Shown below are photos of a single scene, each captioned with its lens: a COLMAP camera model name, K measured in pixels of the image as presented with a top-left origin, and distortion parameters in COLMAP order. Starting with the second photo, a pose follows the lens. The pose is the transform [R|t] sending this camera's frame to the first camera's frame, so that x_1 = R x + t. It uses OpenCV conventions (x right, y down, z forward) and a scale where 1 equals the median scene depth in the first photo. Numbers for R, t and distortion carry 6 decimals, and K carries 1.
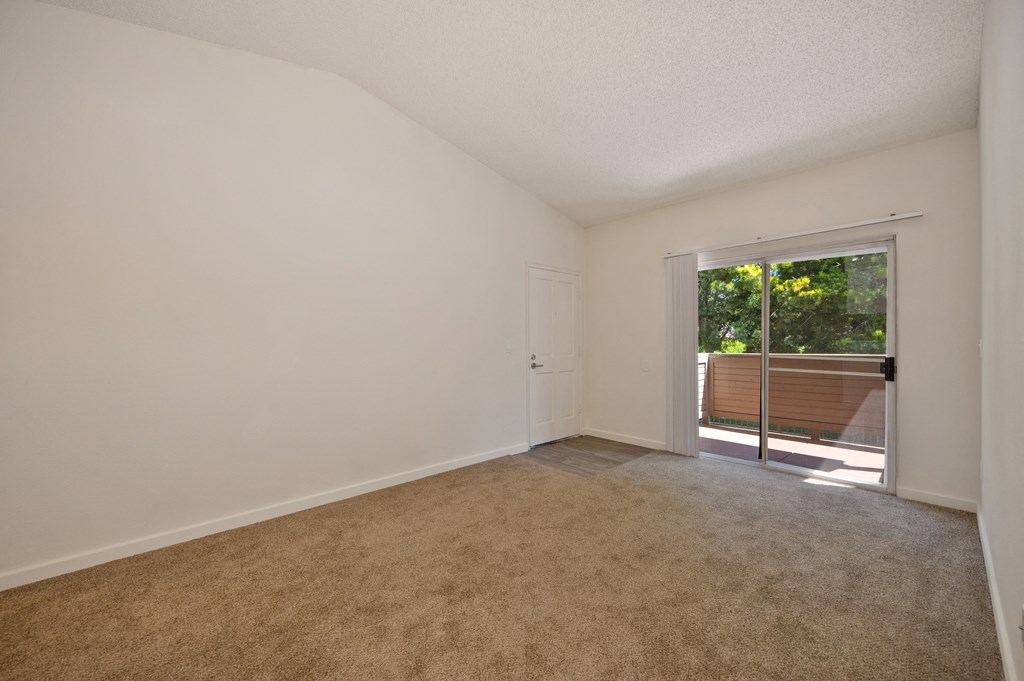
lens RADIAL K [[400.5, 0, 512.0], [0, 400.5, 340.5], [0, 0, 1]] dist [0.001101, -0.000012]
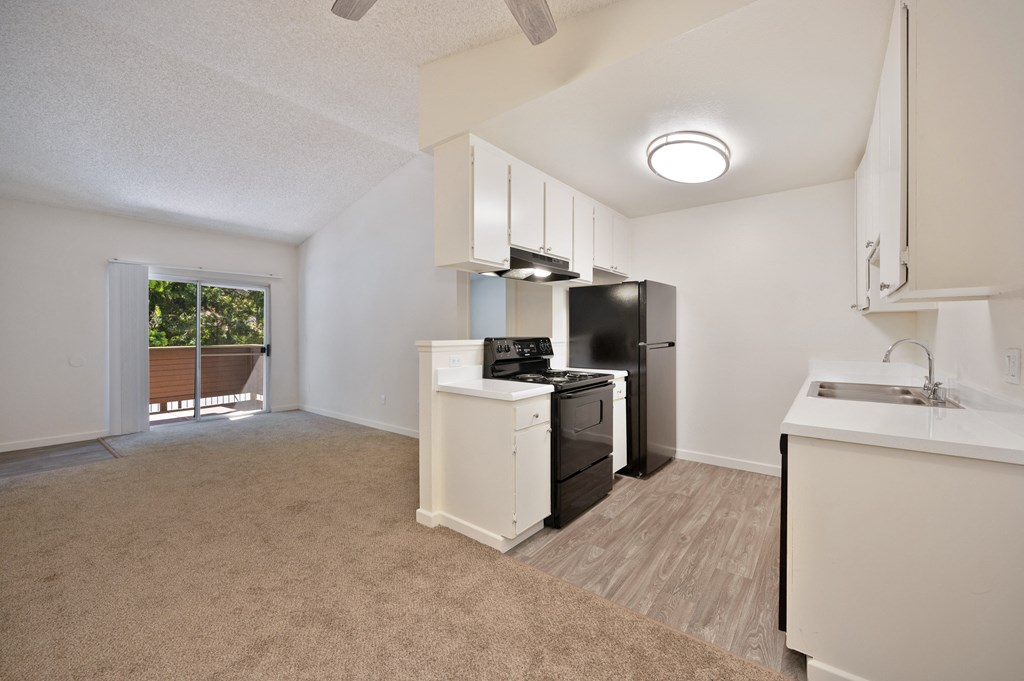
lens RADIAL K [[406.3, 0, 512.4], [0, 406.3, 331.7], [0, 0, 1]] dist [-0.001815, -0.000142]
pose [[-0.154499, 0.010164, 0.987941, -0.970789], [0.001660, 0.999948, -0.010028, 0.001166], [-0.987992, 0.000091, -0.154508, 0.073617]]
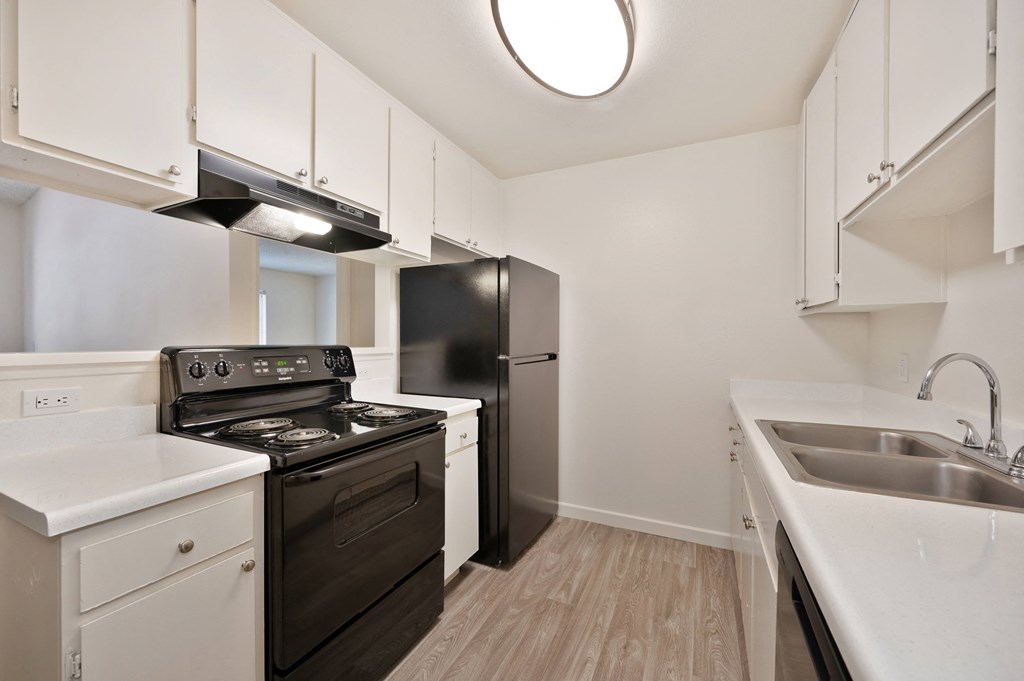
lens RADIAL K [[400.5, 0, 512.0], [0, 400.5, 340.5], [0, 0, 1]] dist [0.001101, -0.000012]
pose [[-0.367564, 0.006191, 0.929978, -0.715621], [-0.002857, 0.999966, -0.007786, 0.000815], [-0.929994, -0.005519, -0.367534, -0.109305]]
